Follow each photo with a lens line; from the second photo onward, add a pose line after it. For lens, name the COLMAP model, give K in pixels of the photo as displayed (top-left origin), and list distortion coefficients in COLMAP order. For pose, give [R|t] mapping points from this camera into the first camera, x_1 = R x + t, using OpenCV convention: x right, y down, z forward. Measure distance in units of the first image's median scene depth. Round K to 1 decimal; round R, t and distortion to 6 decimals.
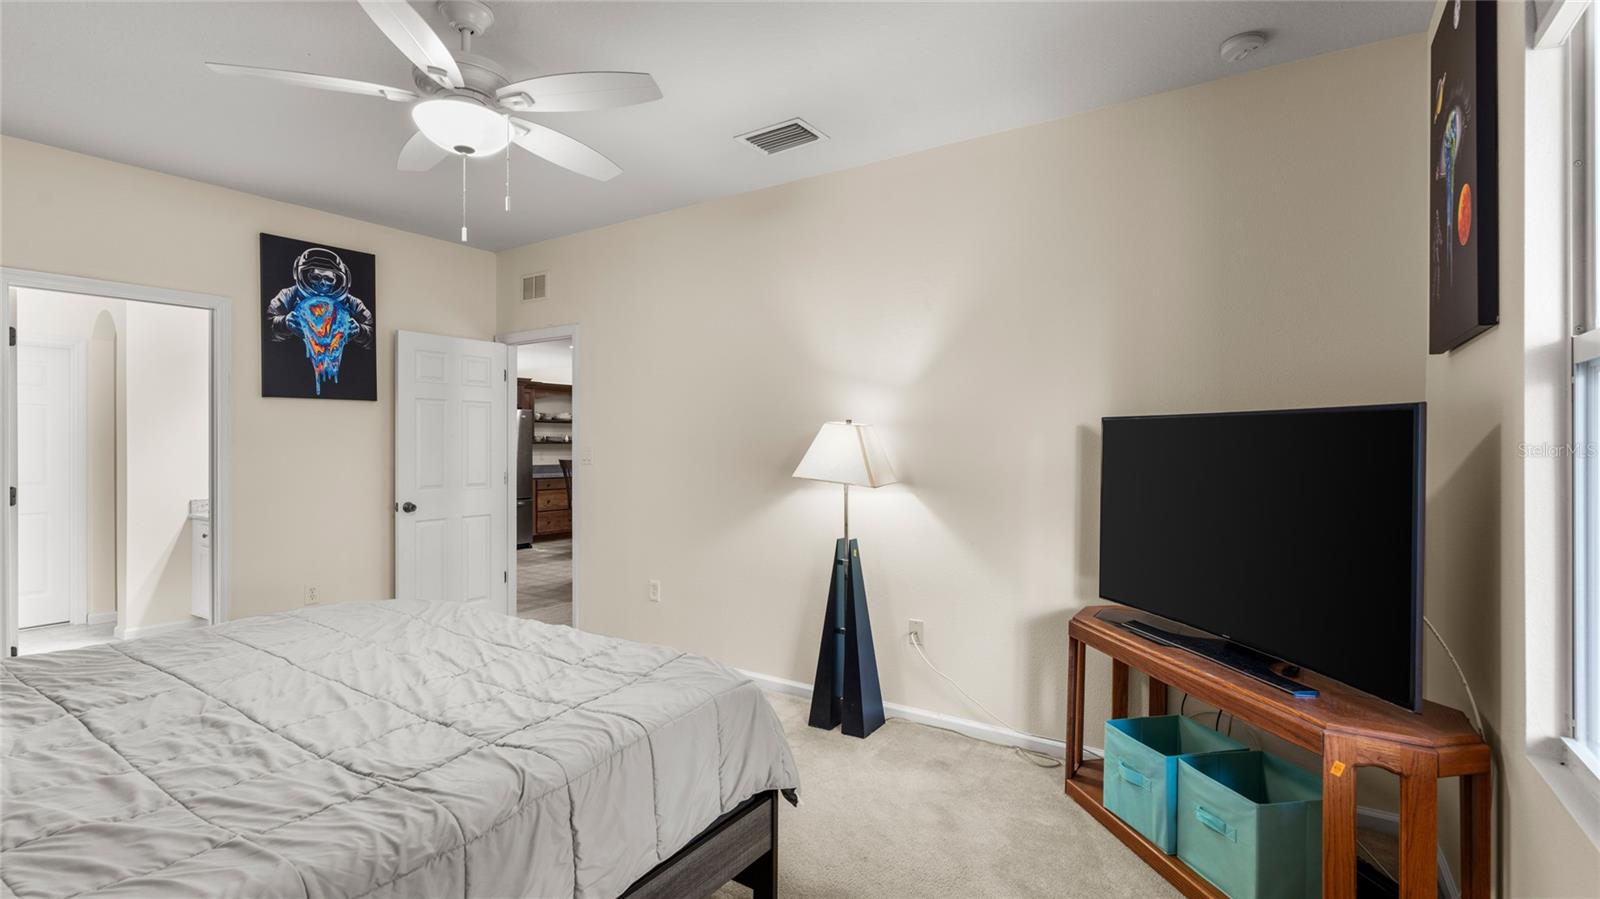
lens RADIAL K [[727.8, 0, 796.2], [0, 727.8, 435.3], [0, 0, 1]] dist [-0.004905, 0.002588]
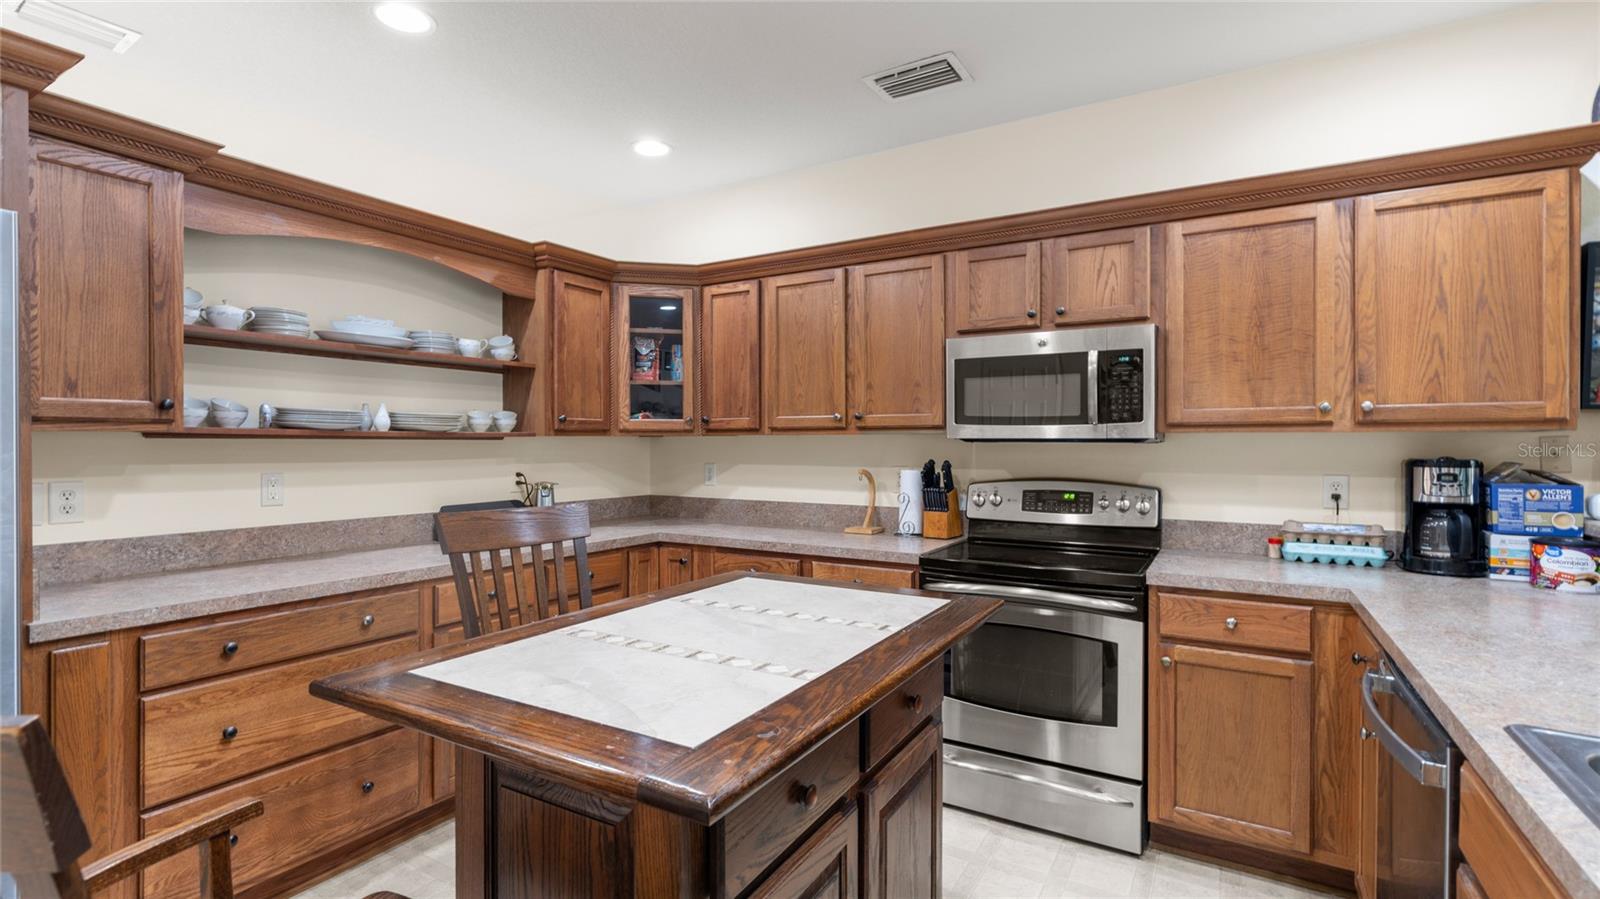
lens RADIAL K [[727.8, 0, 810.3], [0, 727.8, 446.1], [0, 0, 1]] dist [-0.004905, 0.002588]
pose [[0.997291, -0.003310, 0.073484, -0.195274], [0.003597, 0.999986, -0.003774, 0.015965], [-0.073471, 0.004029, 0.997289, 0.771846]]
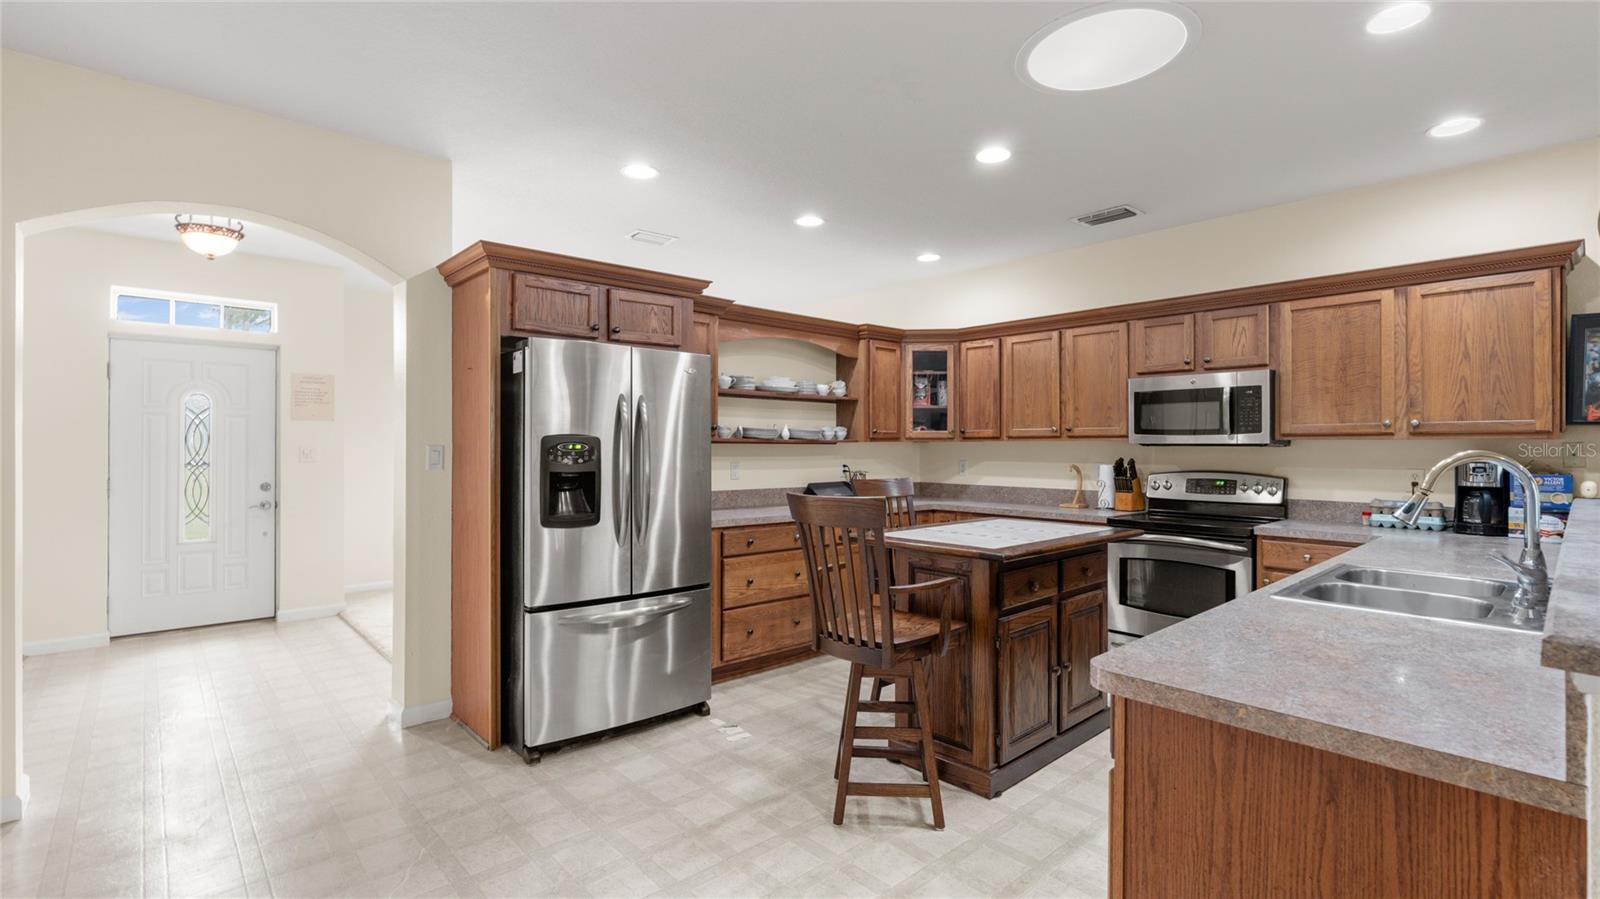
lens RADIAL K [[727.8, 0, 804.8], [0, 727.8, 444.9], [0, 0, 1]] dist [-0.004905, 0.002588]
pose [[0.973196, -0.002036, -0.229968, -0.209322], [-0.000849, 0.999922, -0.012445, 0.018356], [0.229975, 0.012307, 0.973119, 0.589181]]
